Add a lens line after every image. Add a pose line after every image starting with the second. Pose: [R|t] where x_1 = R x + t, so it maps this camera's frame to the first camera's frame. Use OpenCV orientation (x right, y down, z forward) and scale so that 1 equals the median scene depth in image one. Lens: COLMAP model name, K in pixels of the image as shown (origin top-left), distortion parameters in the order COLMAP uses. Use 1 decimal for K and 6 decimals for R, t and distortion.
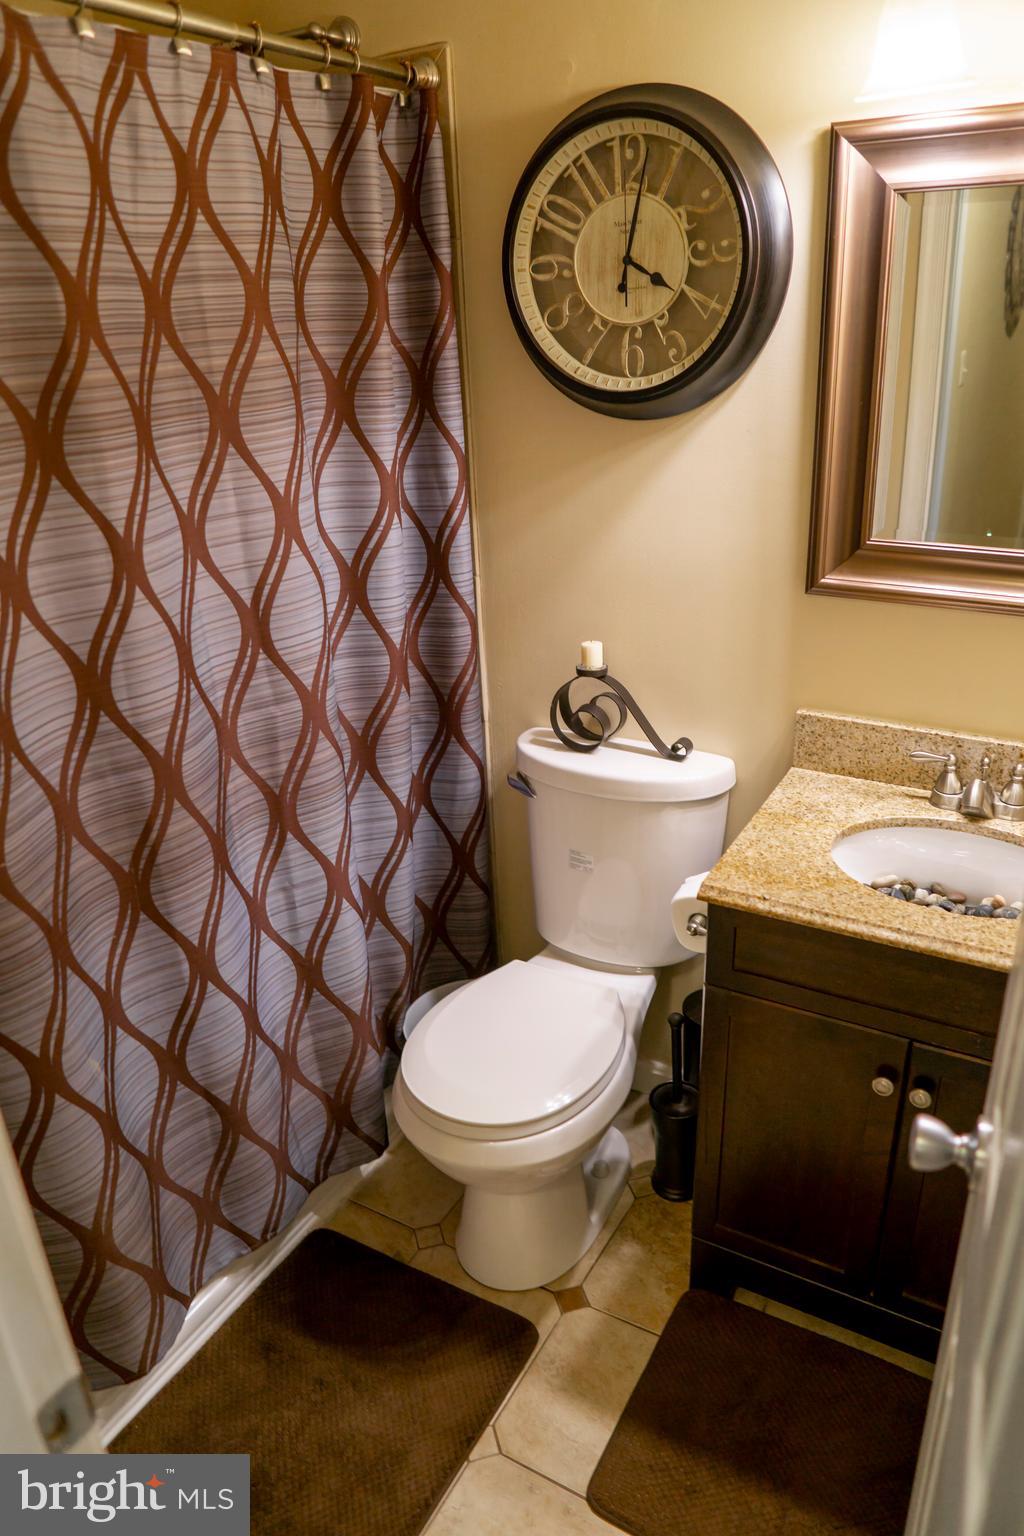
lens RADIAL K [[1061.3, 0, 512.0], [0, 1061.3, 768.0], [0, 0, 1]] dist [-0.111147, 0.072430]
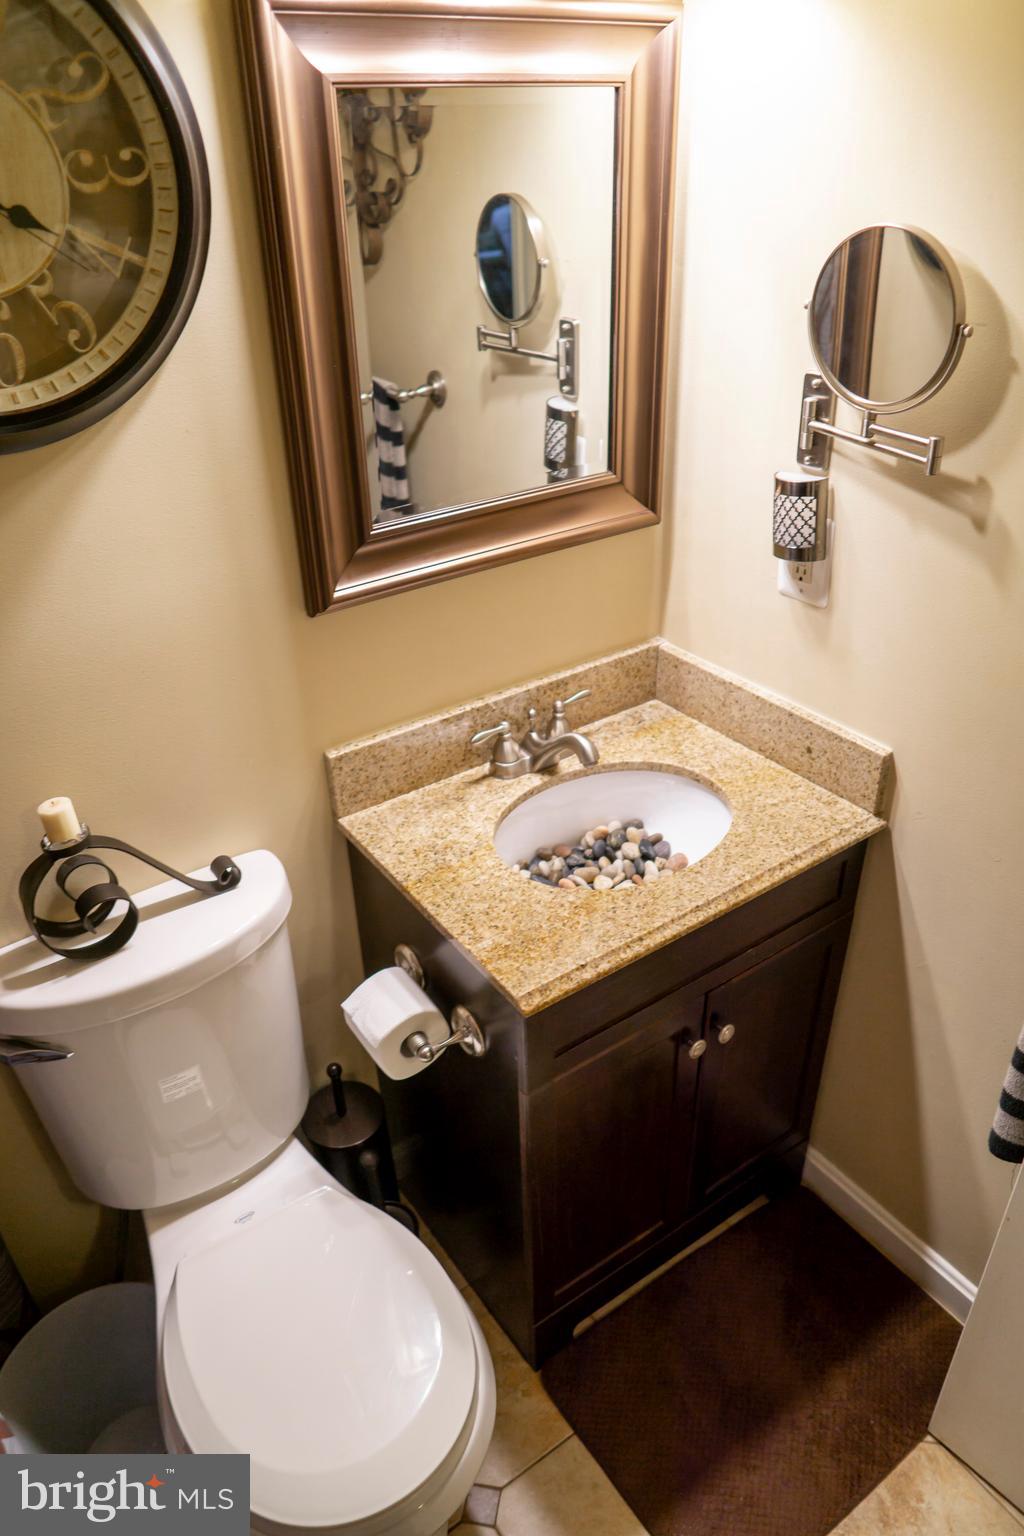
lens RADIAL K [[1061.3, 0, 512.0], [0, 1061.3, 768.0], [0, 0, 1]] dist [-0.111147, 0.072430]
pose [[0.427419, -0.447866, 0.785321, -0.337595], [0.370314, 0.879181, 0.299847, -0.258555], [-0.824731, 0.162655, 0.541629, 0.489750]]
